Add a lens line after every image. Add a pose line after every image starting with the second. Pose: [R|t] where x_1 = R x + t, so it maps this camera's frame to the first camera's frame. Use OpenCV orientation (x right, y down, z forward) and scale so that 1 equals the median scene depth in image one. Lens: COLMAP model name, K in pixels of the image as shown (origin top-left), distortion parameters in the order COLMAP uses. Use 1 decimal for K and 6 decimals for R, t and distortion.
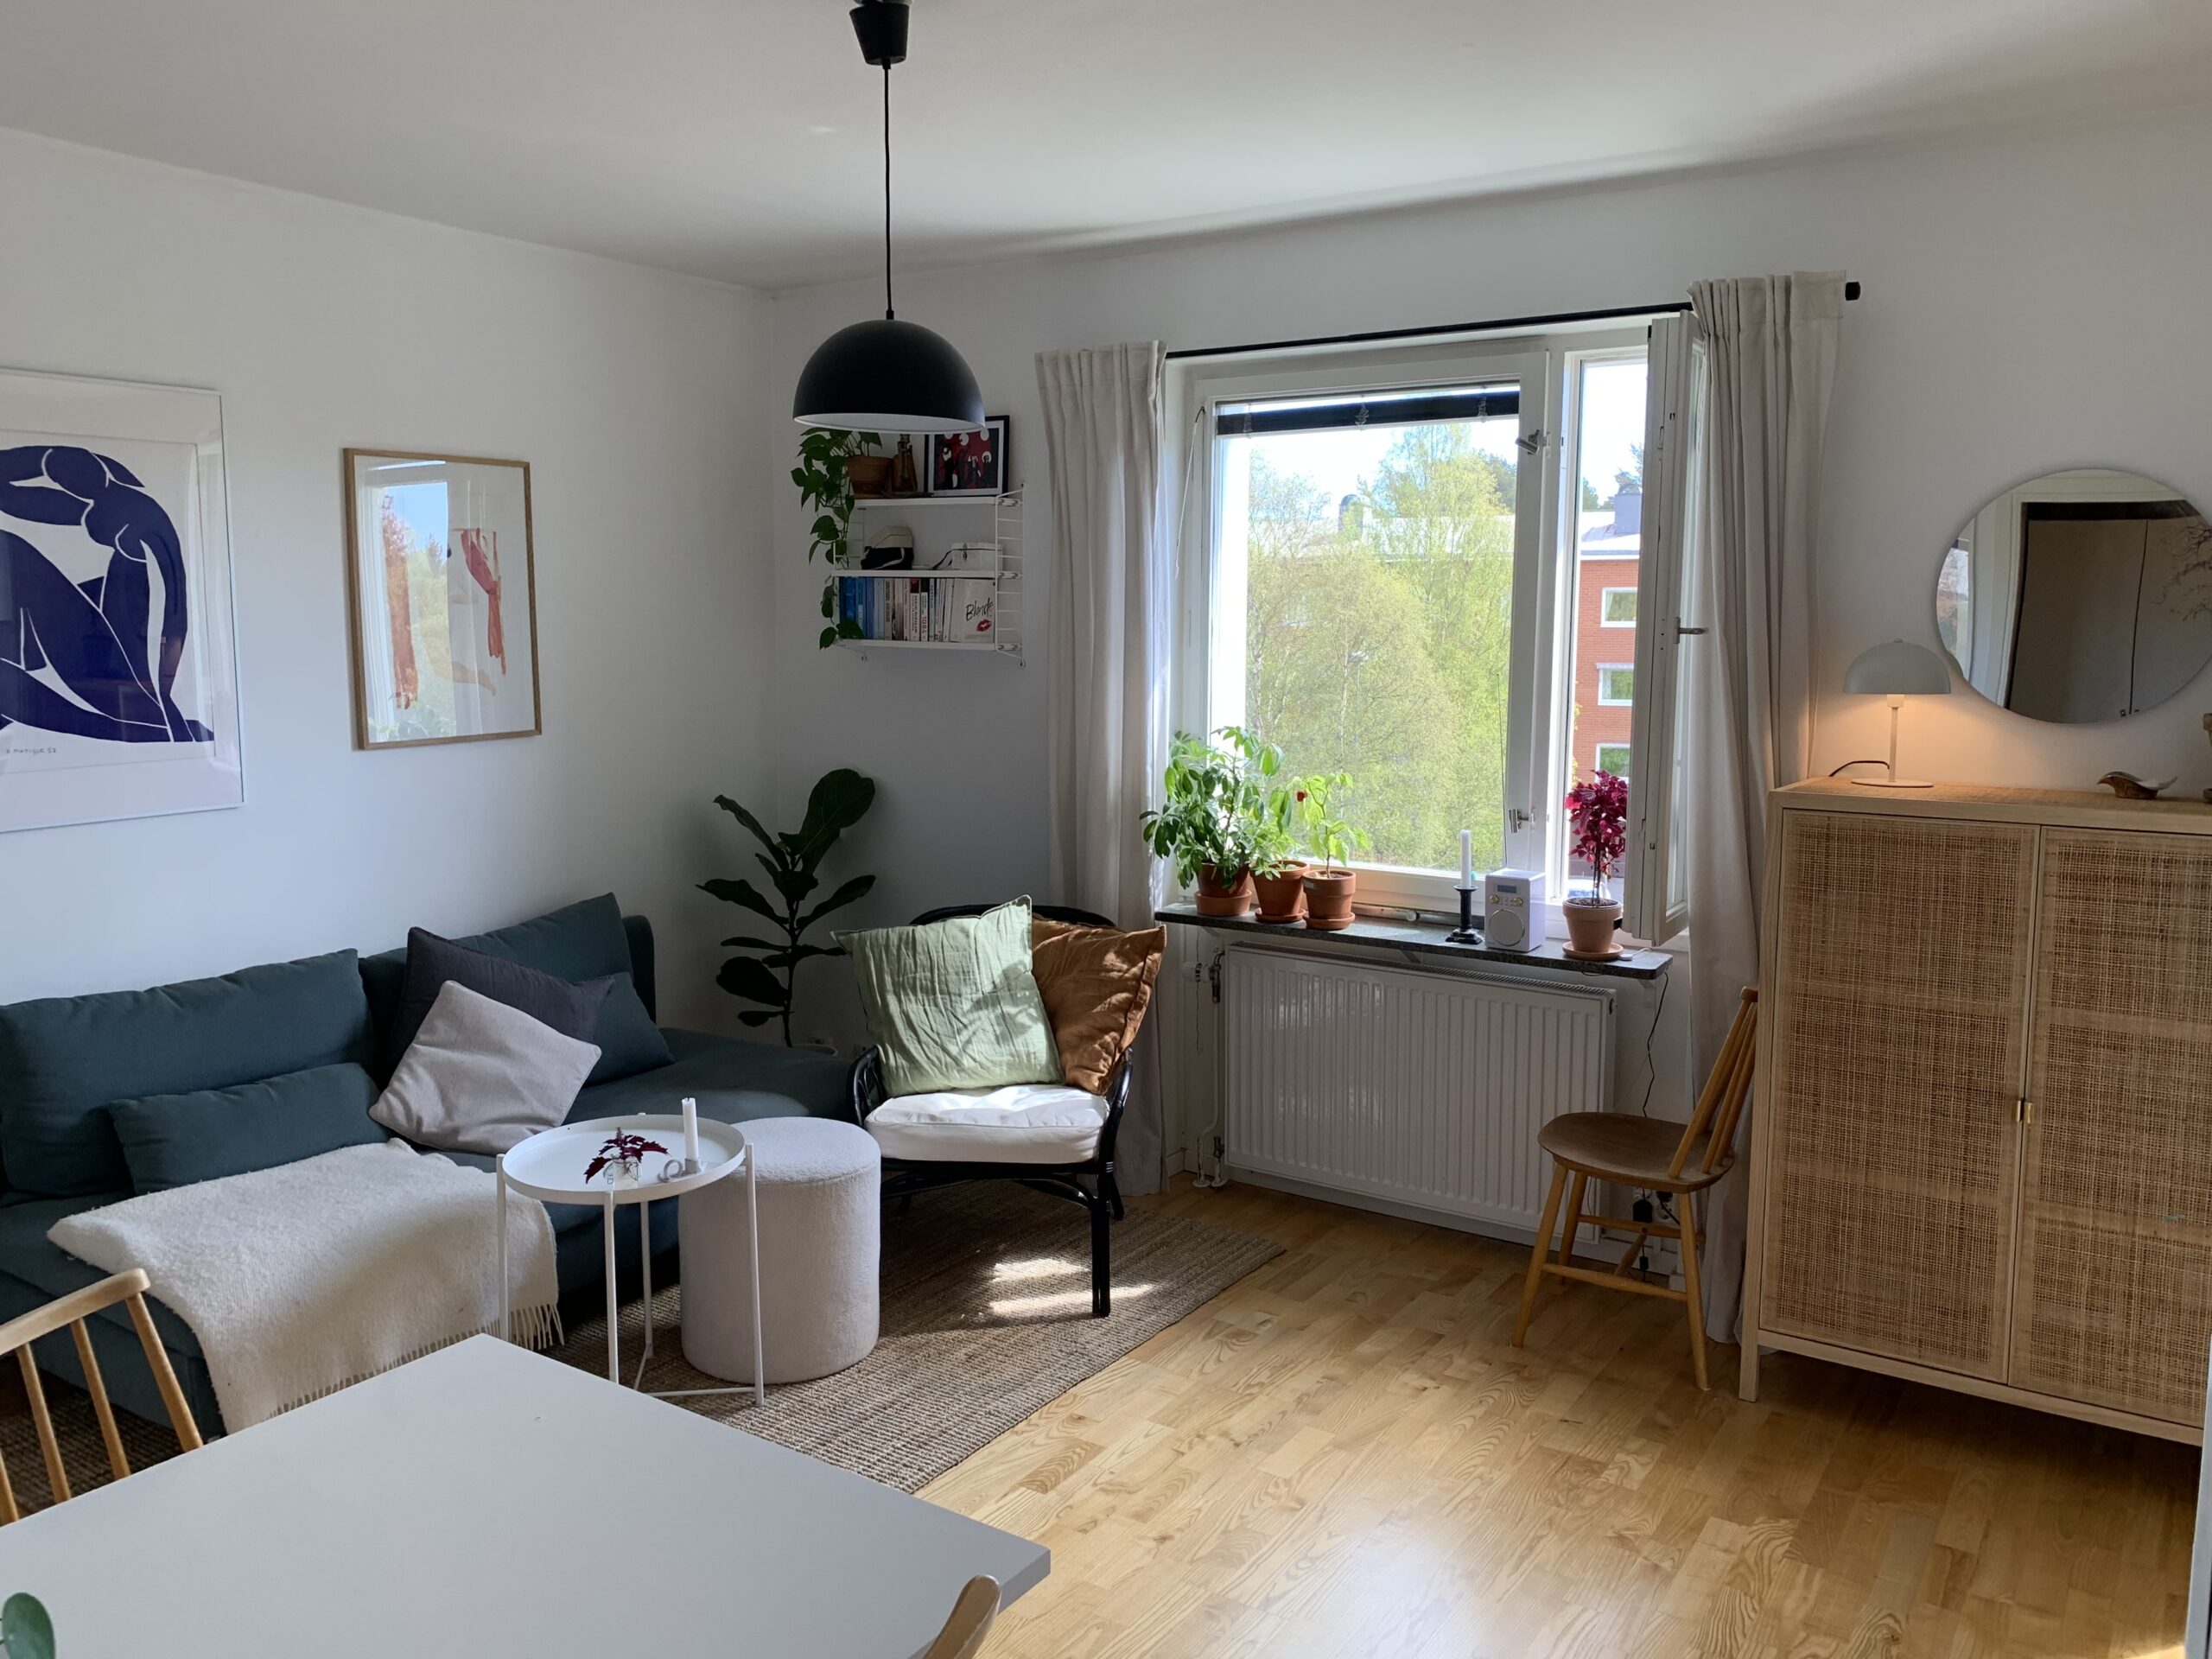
lens RADIAL K [[1722.8, 0, 1062.3], [0, 1722.8, 812.0], [0, 0, 1]] dist [0.096247, -0.202024]
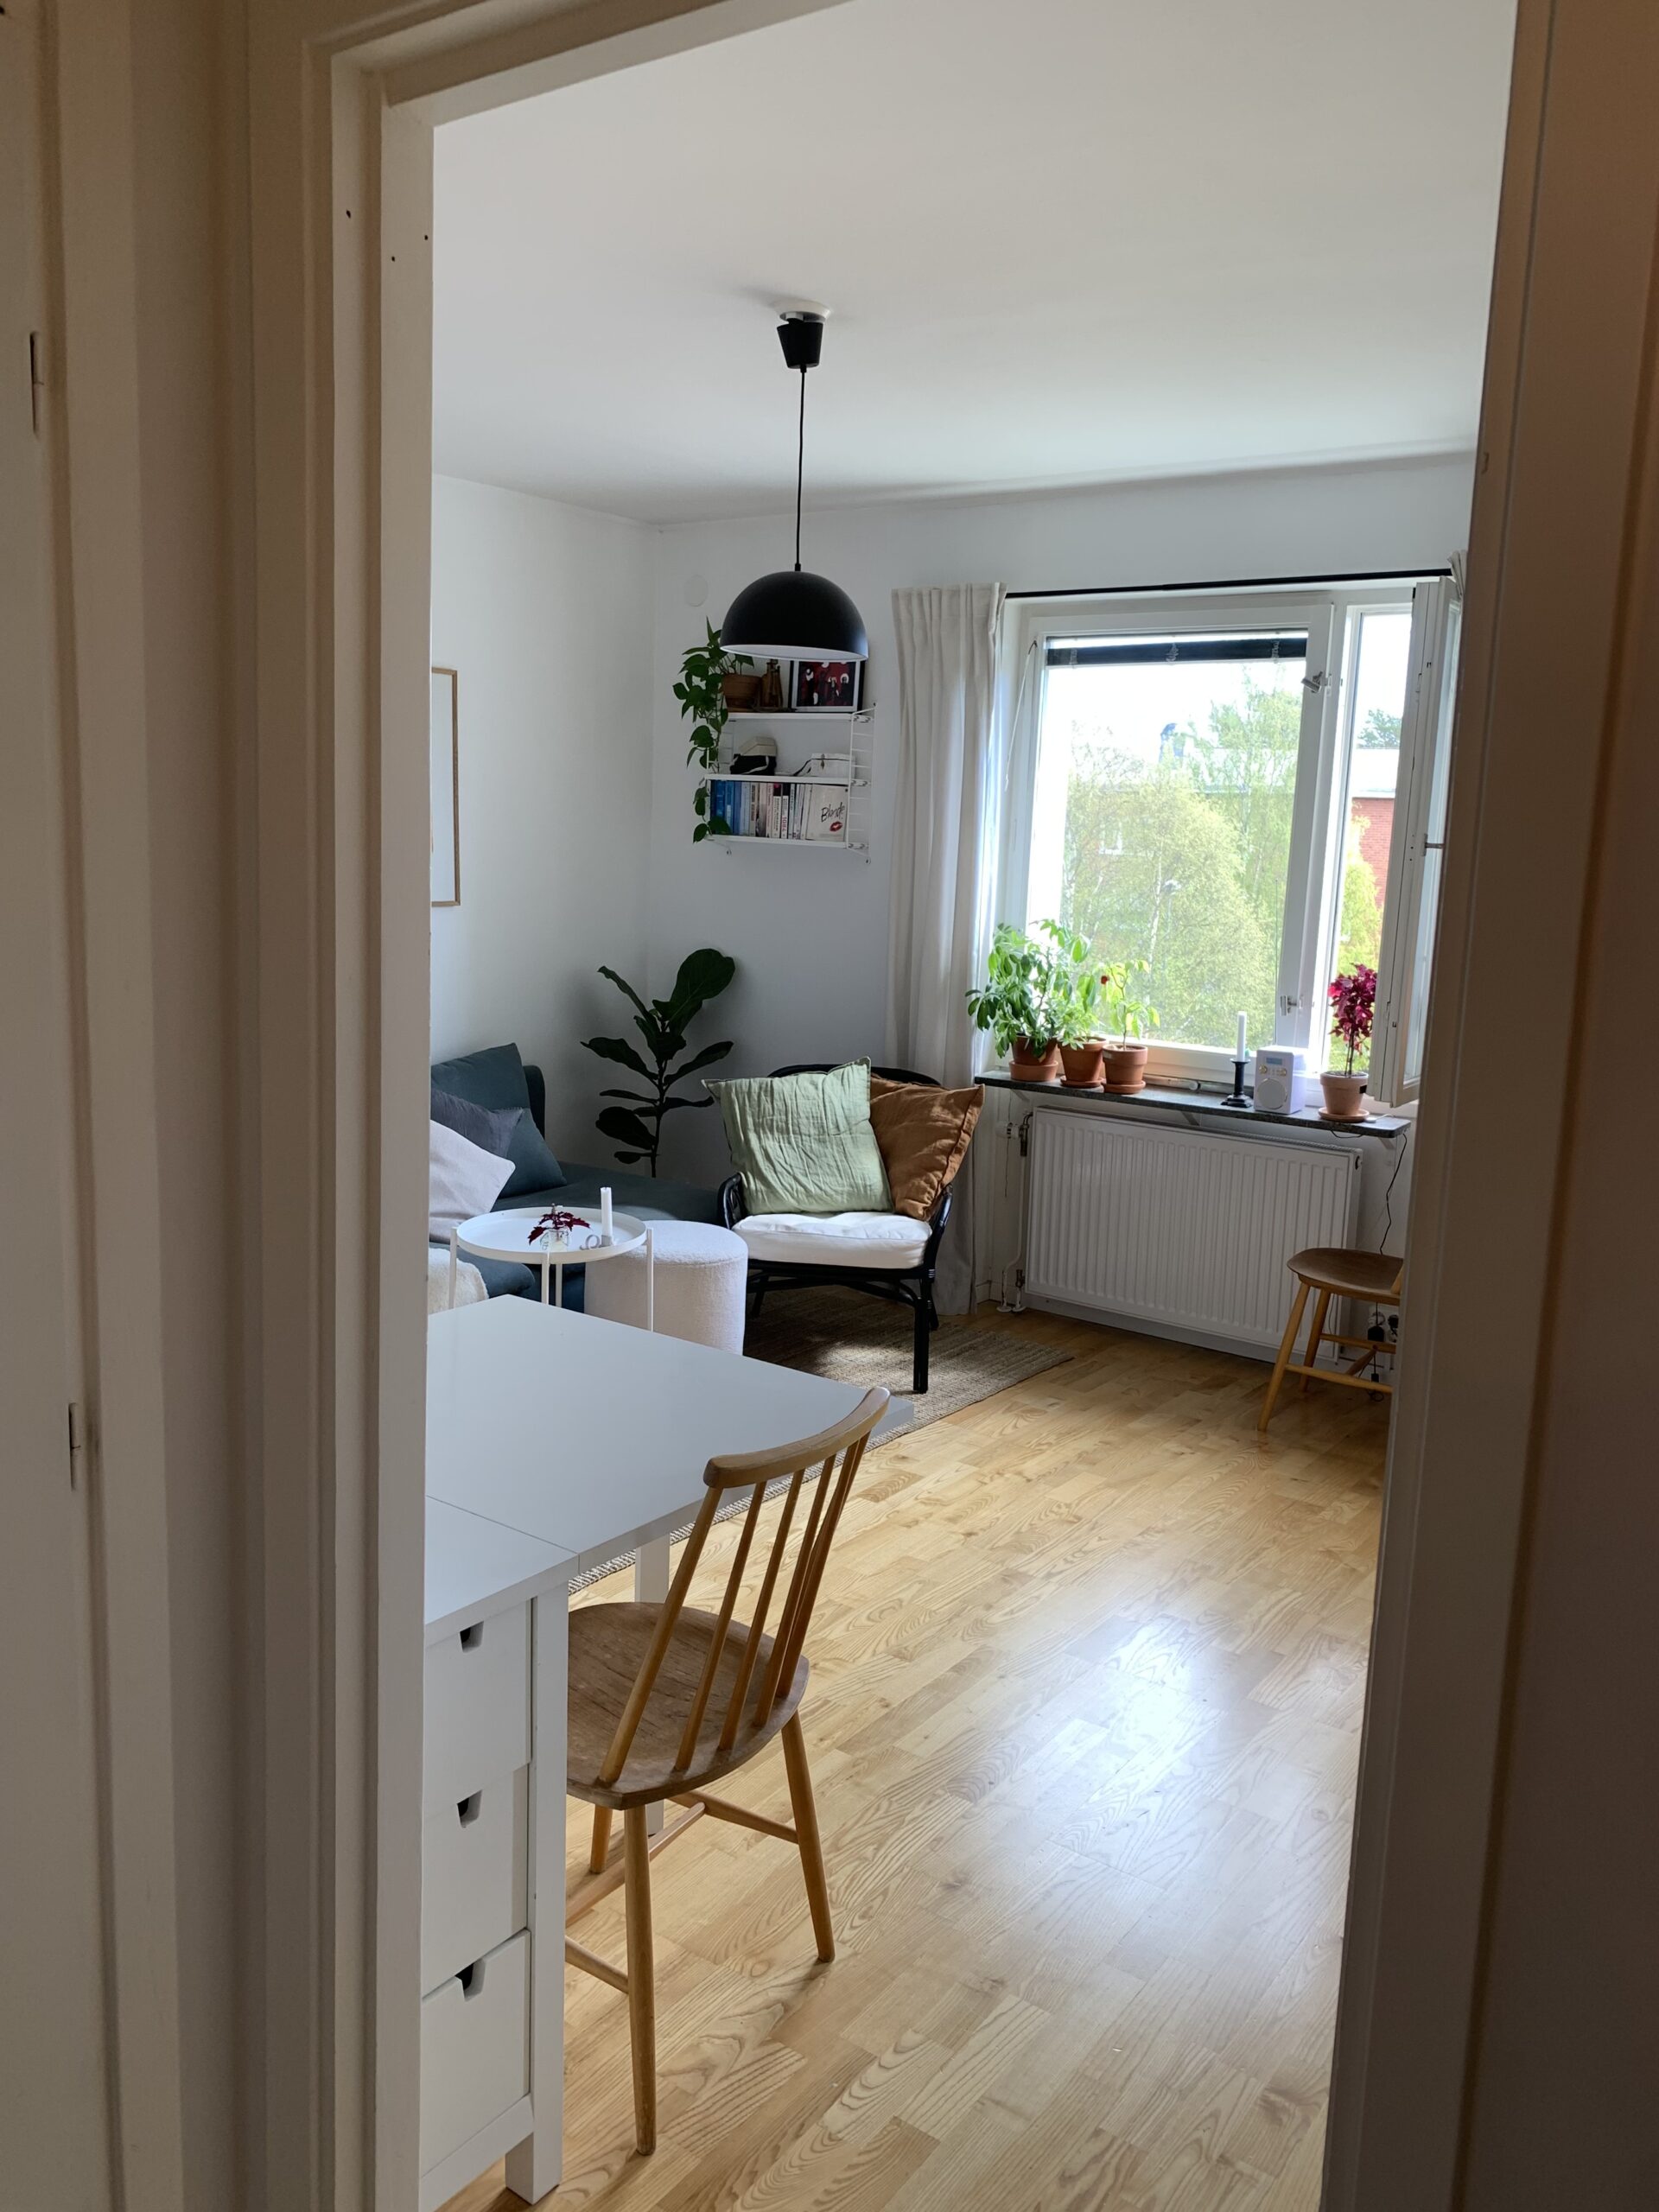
lens RADIAL K [[1736.1, 0, 829.5], [0, 1736.1, 1106.0], [0, 0, 1]] dist [0.123815, -0.215579]
pose [[0.999052, 0.038975, -0.019404, -0.023264], [-0.038168, 0.998457, 0.040339, 0.037263], [0.020946, -0.039560, 0.998998, -0.201358]]
